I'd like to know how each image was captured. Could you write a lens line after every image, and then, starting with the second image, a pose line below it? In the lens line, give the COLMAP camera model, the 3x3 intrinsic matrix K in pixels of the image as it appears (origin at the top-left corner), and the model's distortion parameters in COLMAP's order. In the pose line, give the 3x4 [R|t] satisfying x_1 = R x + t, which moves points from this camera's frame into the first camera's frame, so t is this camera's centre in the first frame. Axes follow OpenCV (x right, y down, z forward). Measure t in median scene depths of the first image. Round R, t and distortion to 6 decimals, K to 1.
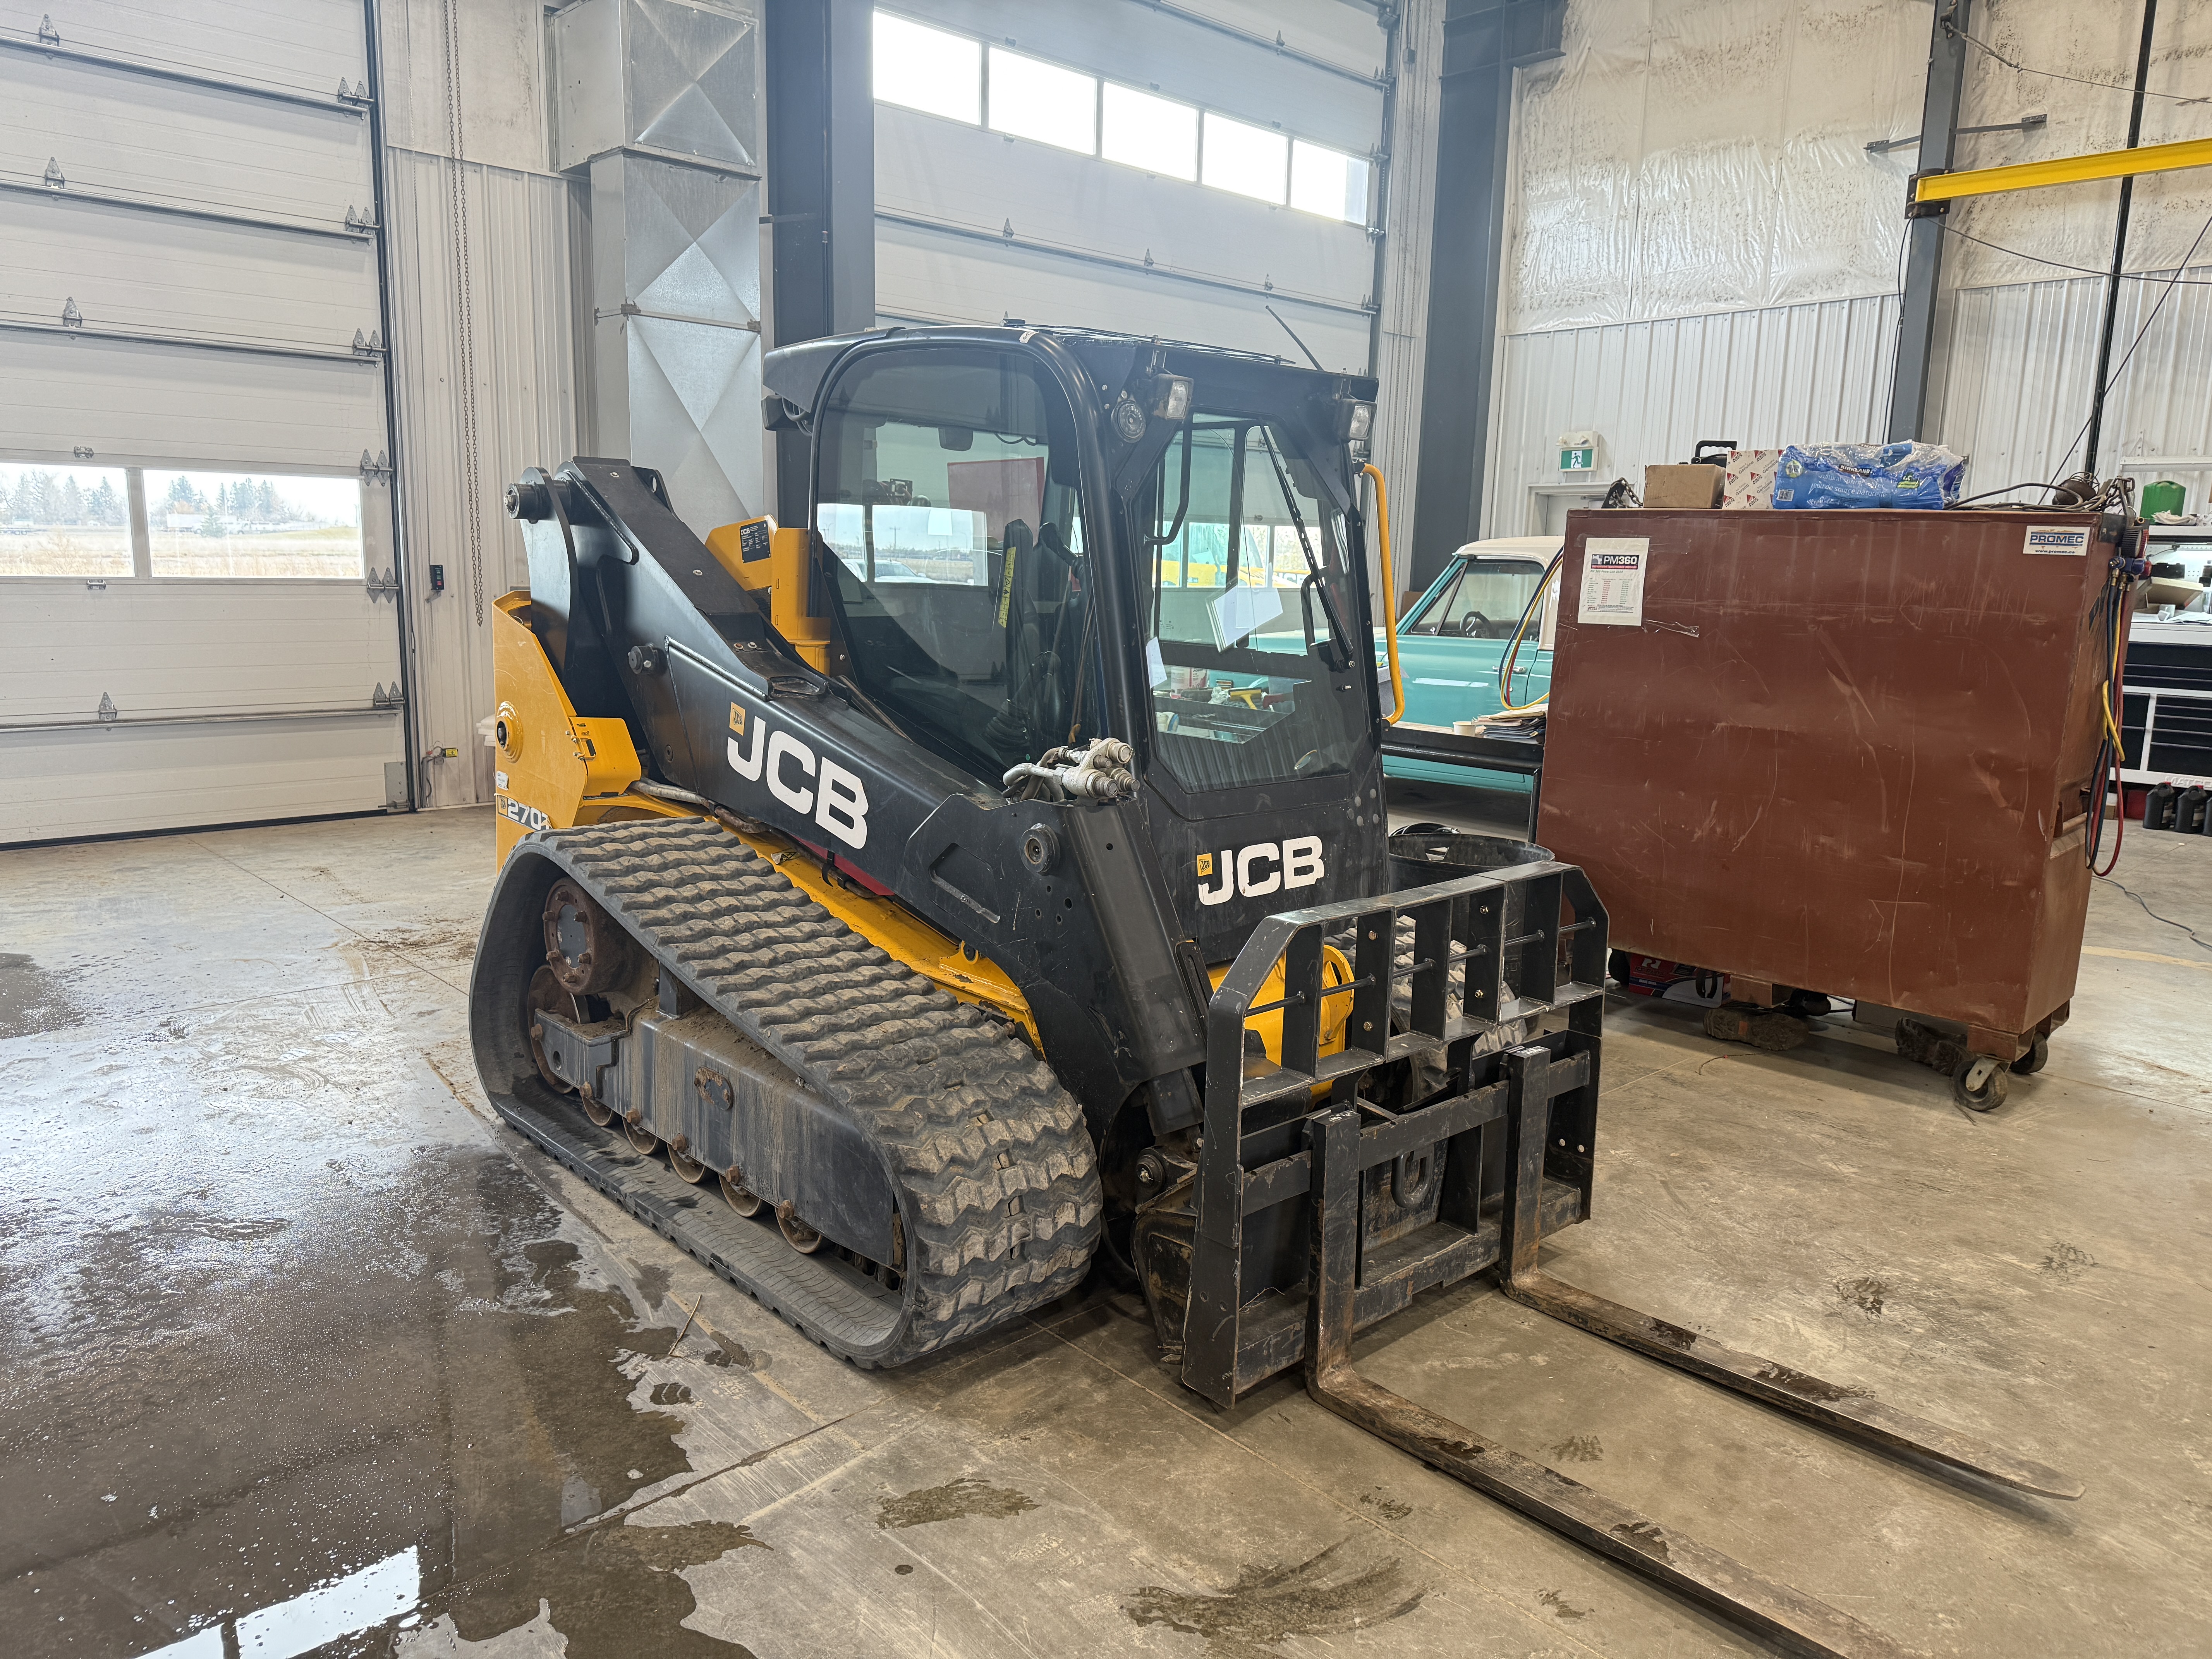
lens RADIAL K [[1560.6, 0, 1101.7], [0, 1560.6, 858.8], [0, 0, 1]] dist [0.095639, -0.119216]
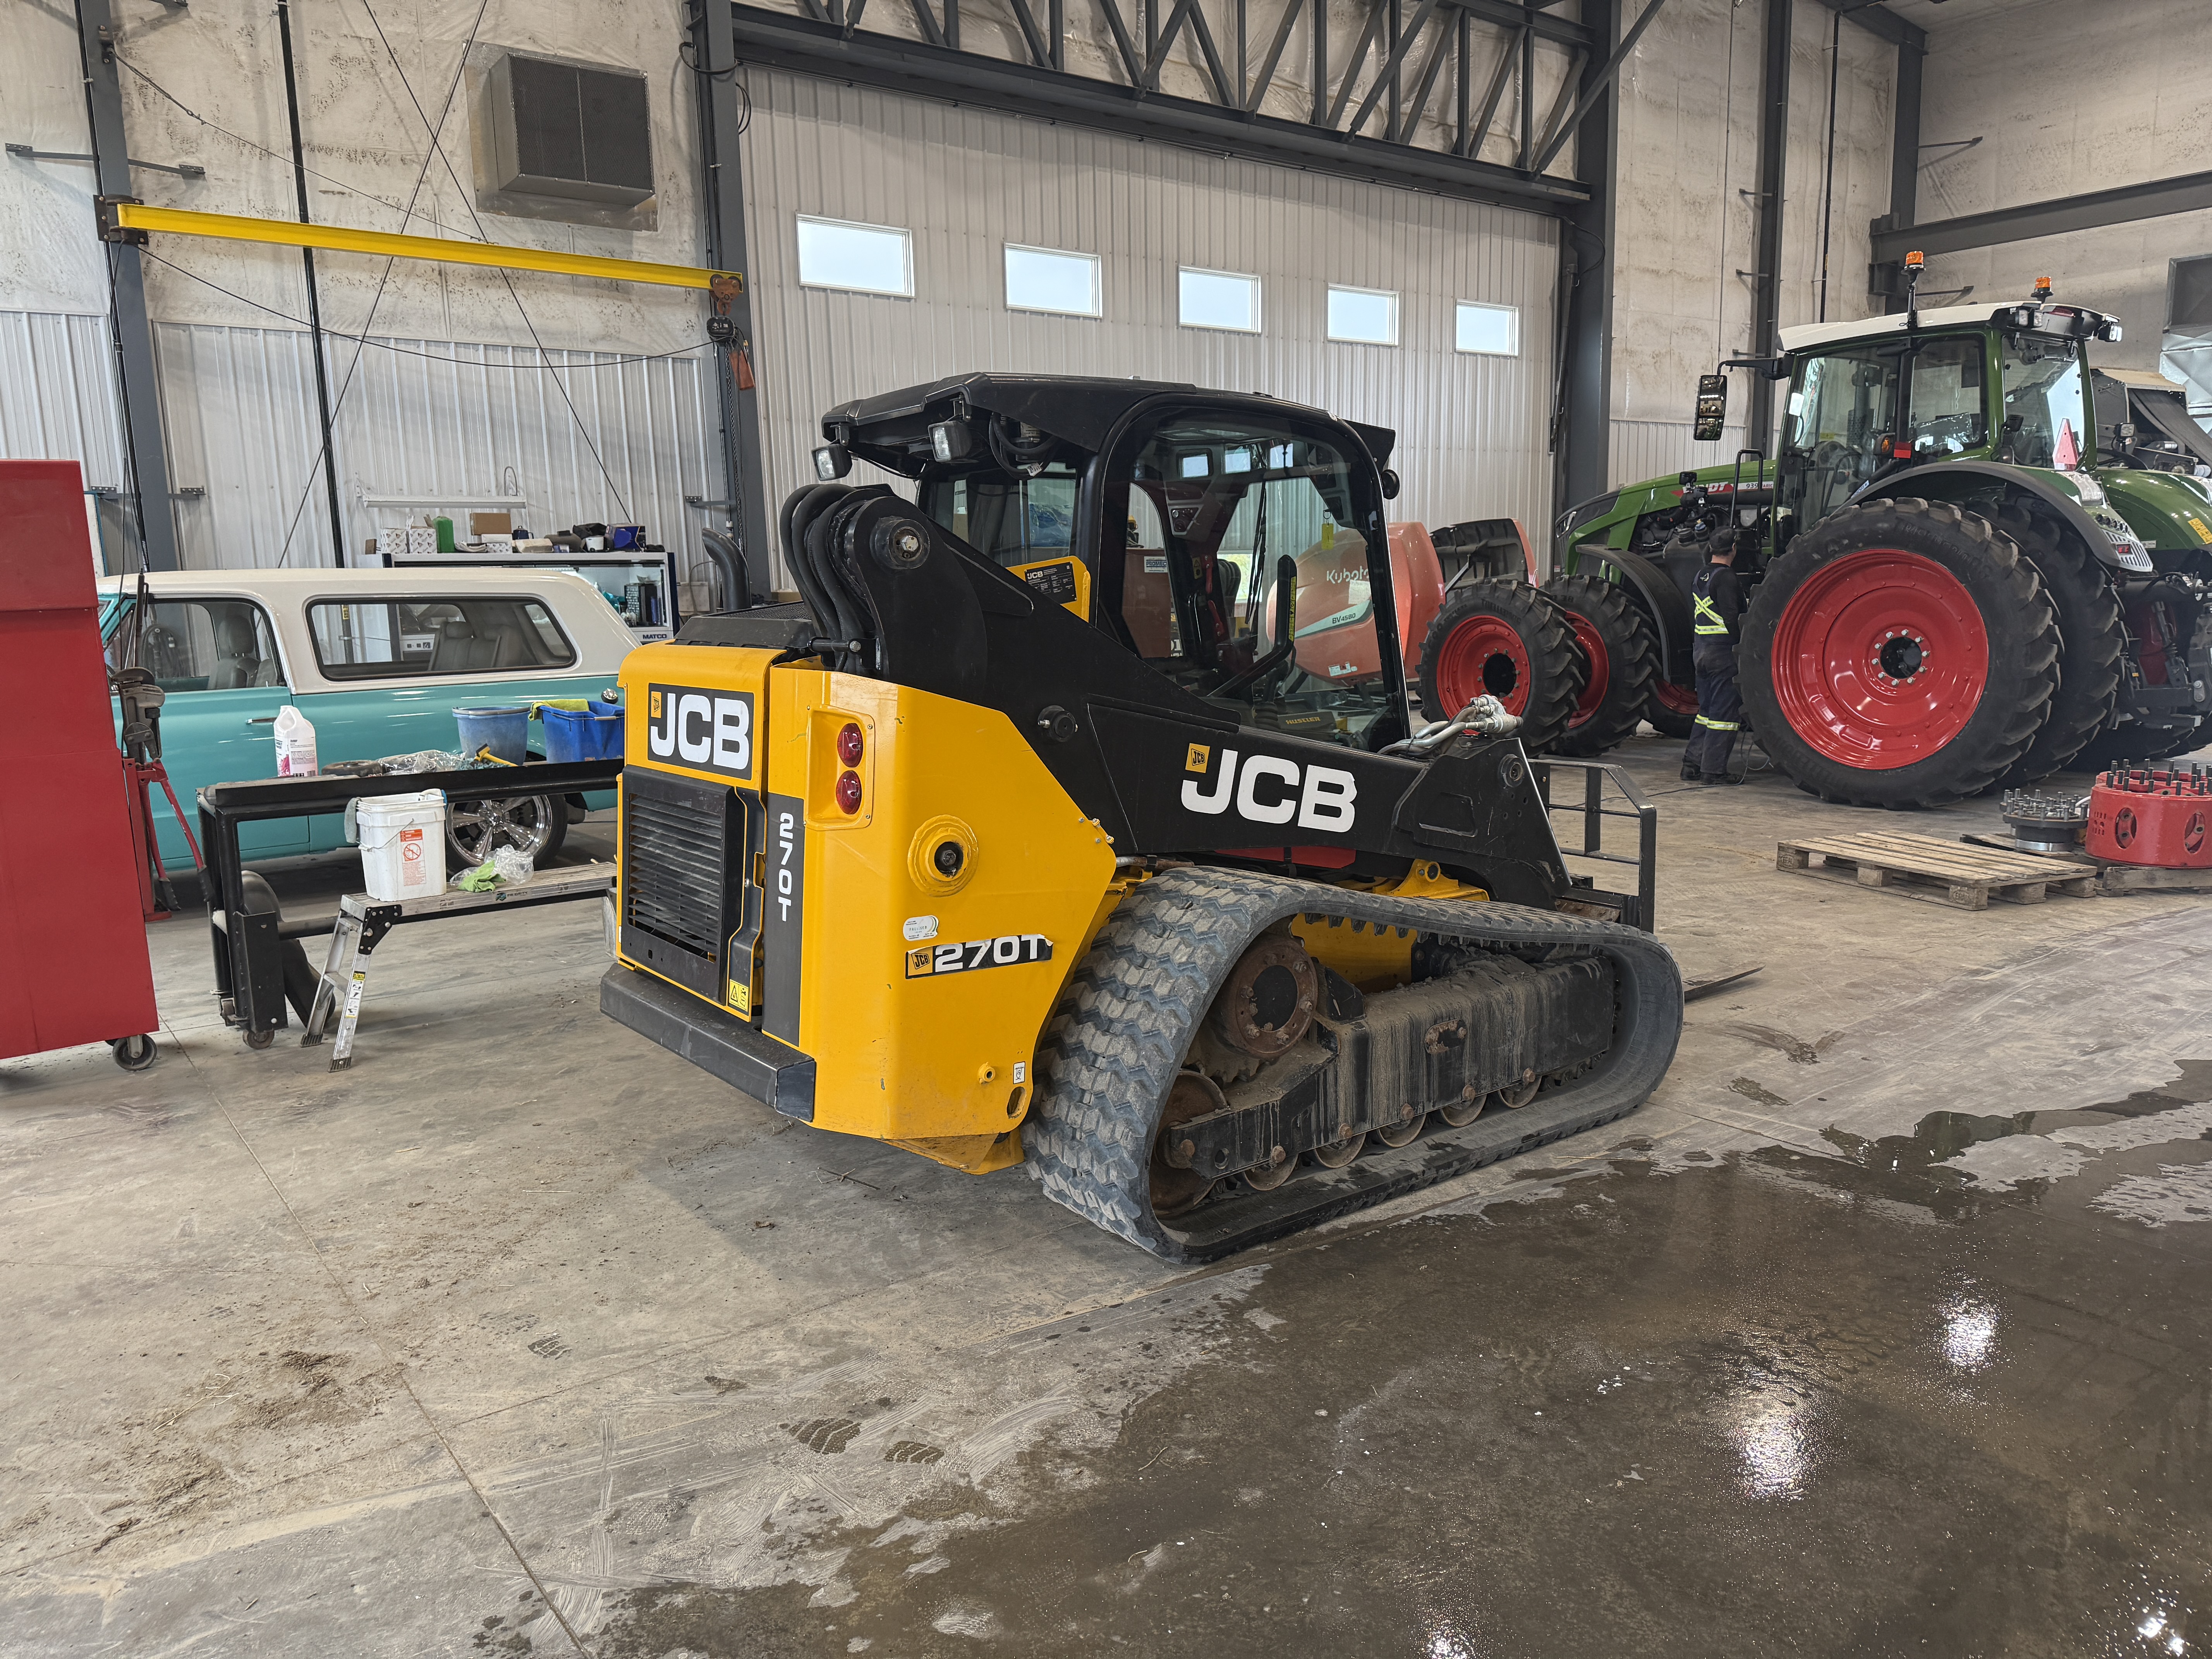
lens RADIAL K [[1522.3, 0, 1106.0], [0, 1522.3, 829.5], [0, 0, 1]] dist [0.035384, 0.001600]
pose [[0.102853, -0.190976, 0.976191, -1.223662], [0.214452, 0.962574, 0.165717, -0.224040], [-0.971304, 0.192302, 0.139959, 0.946053]]
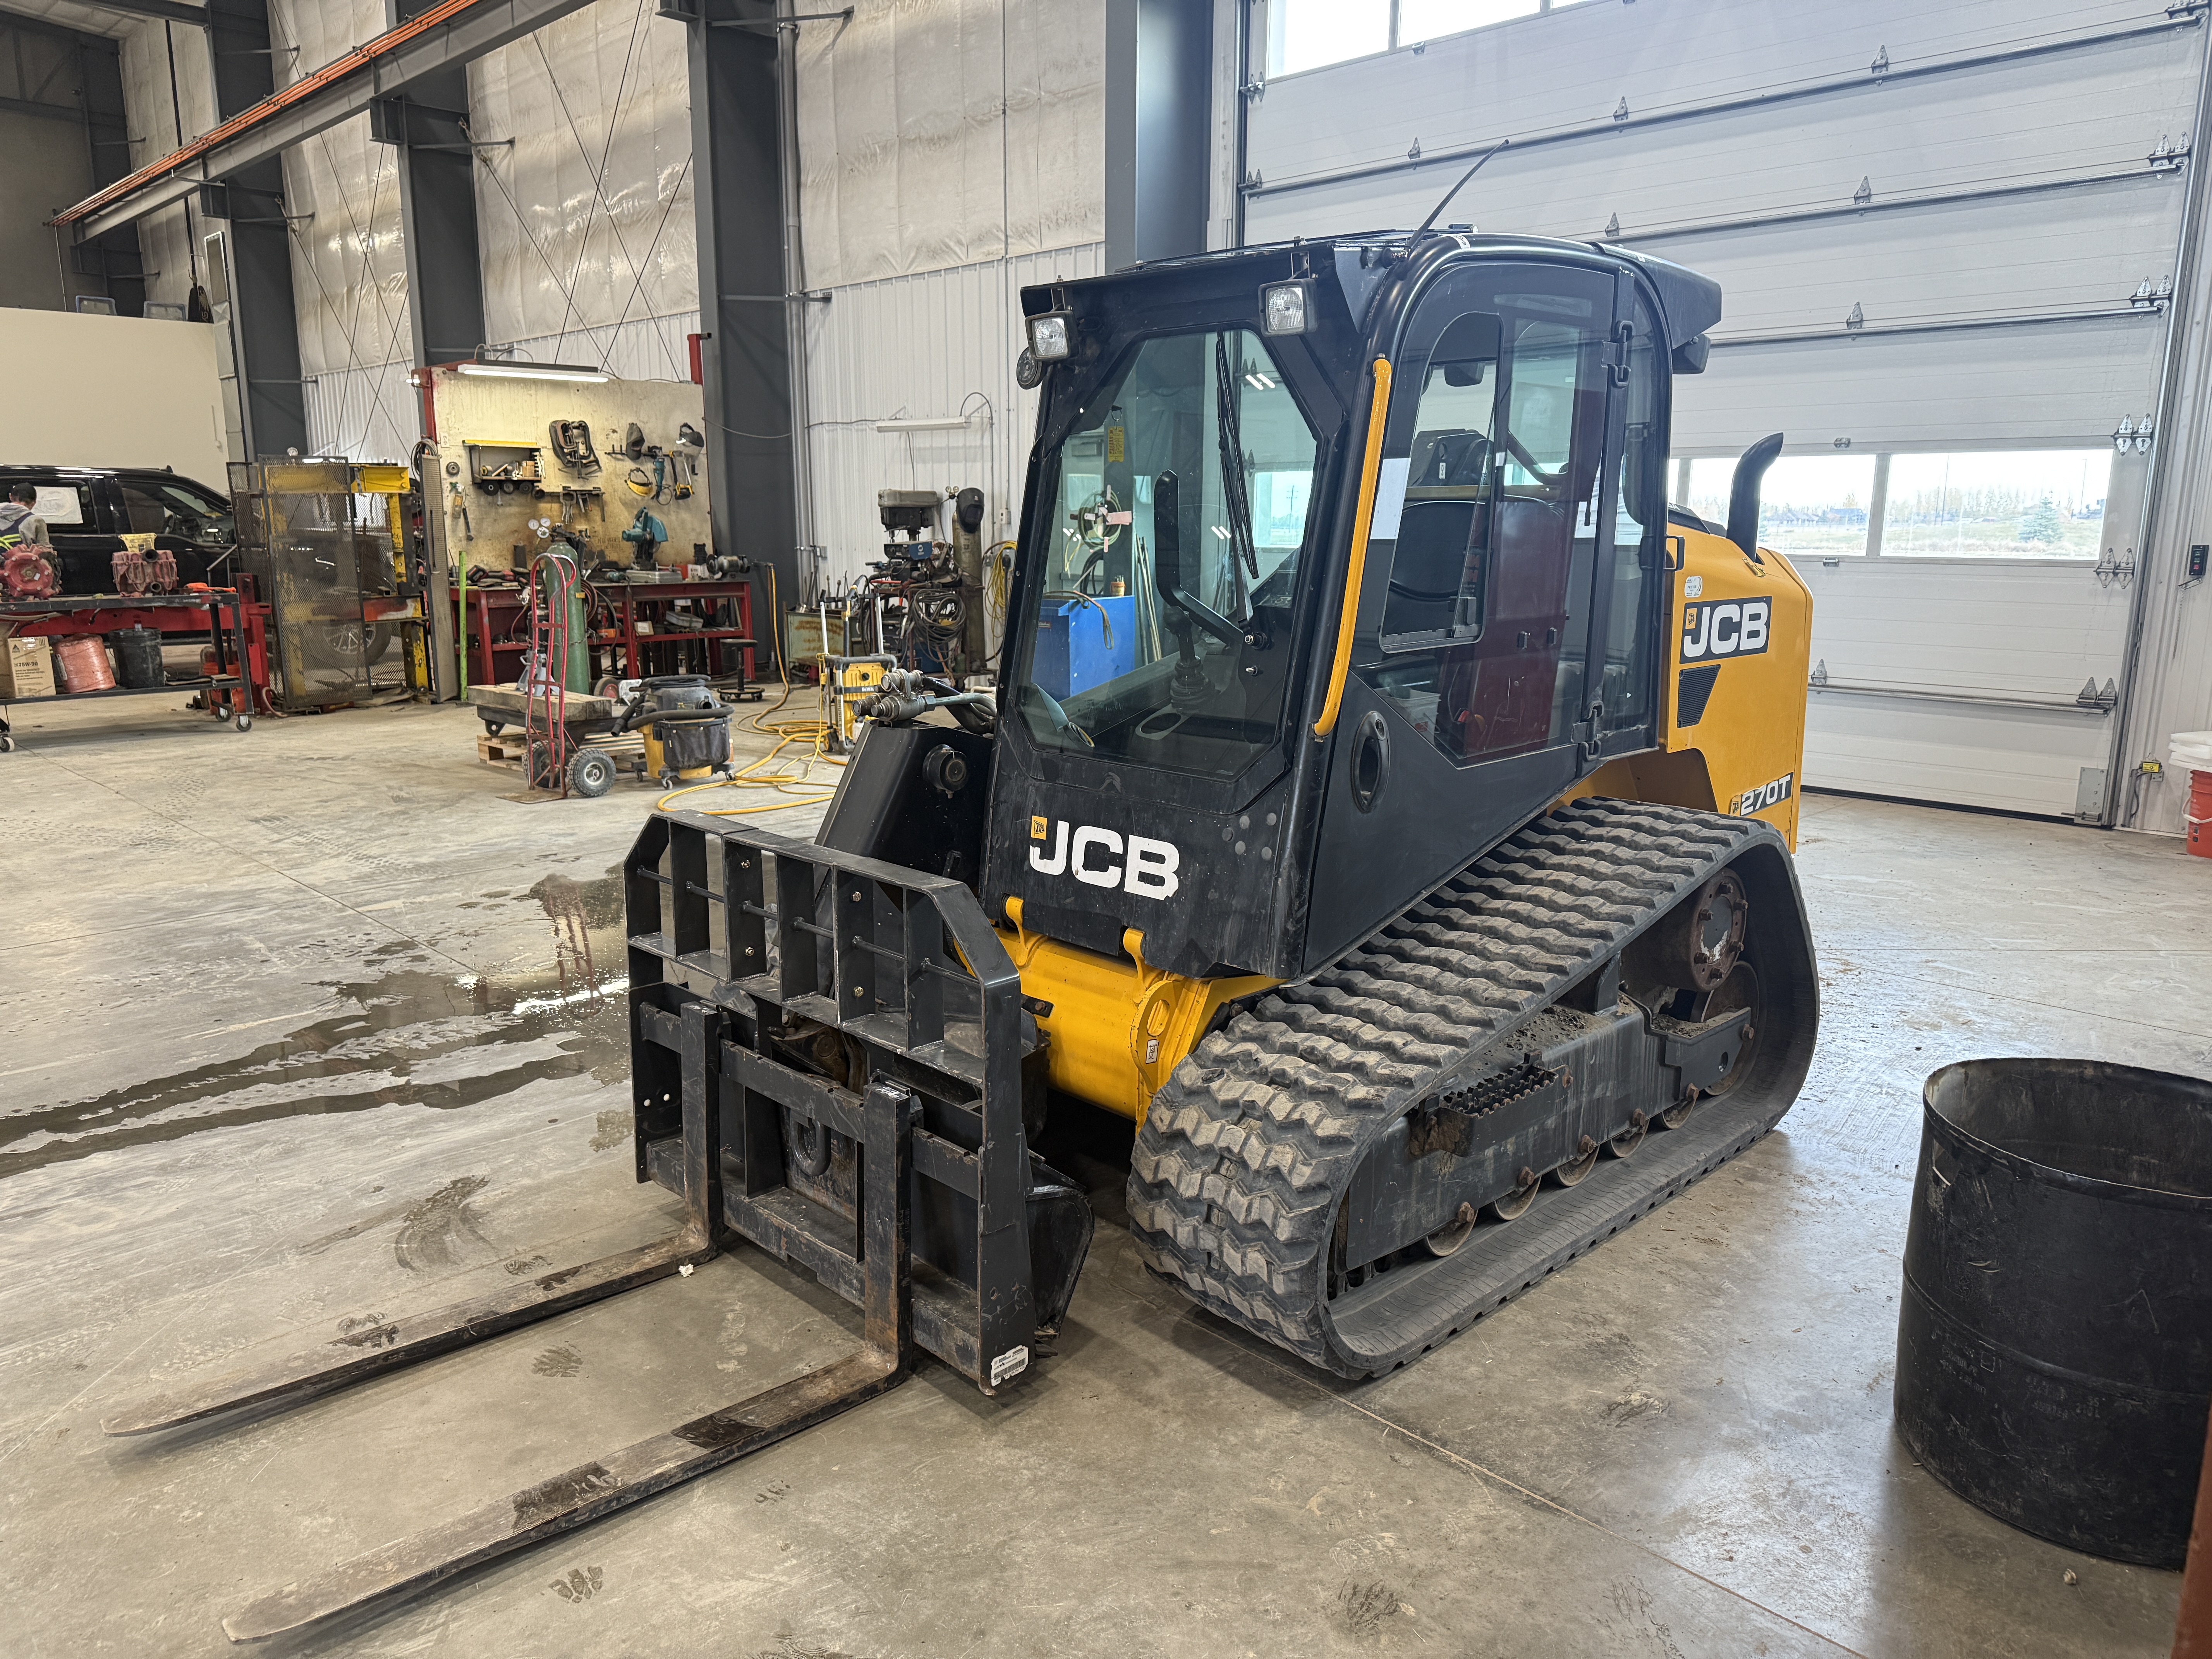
lens RADIAL K [[1560.6, 0, 1101.7], [0, 1560.6, 858.8], [0, 0, 1]] dist [0.095639, -0.119216]
pose [[0.017678, 0.192007, -0.981234, 0.902475], [-0.195187, 0.963169, 0.184955, -0.145202], [0.980607, 0.188254, 0.054504, 0.884911]]
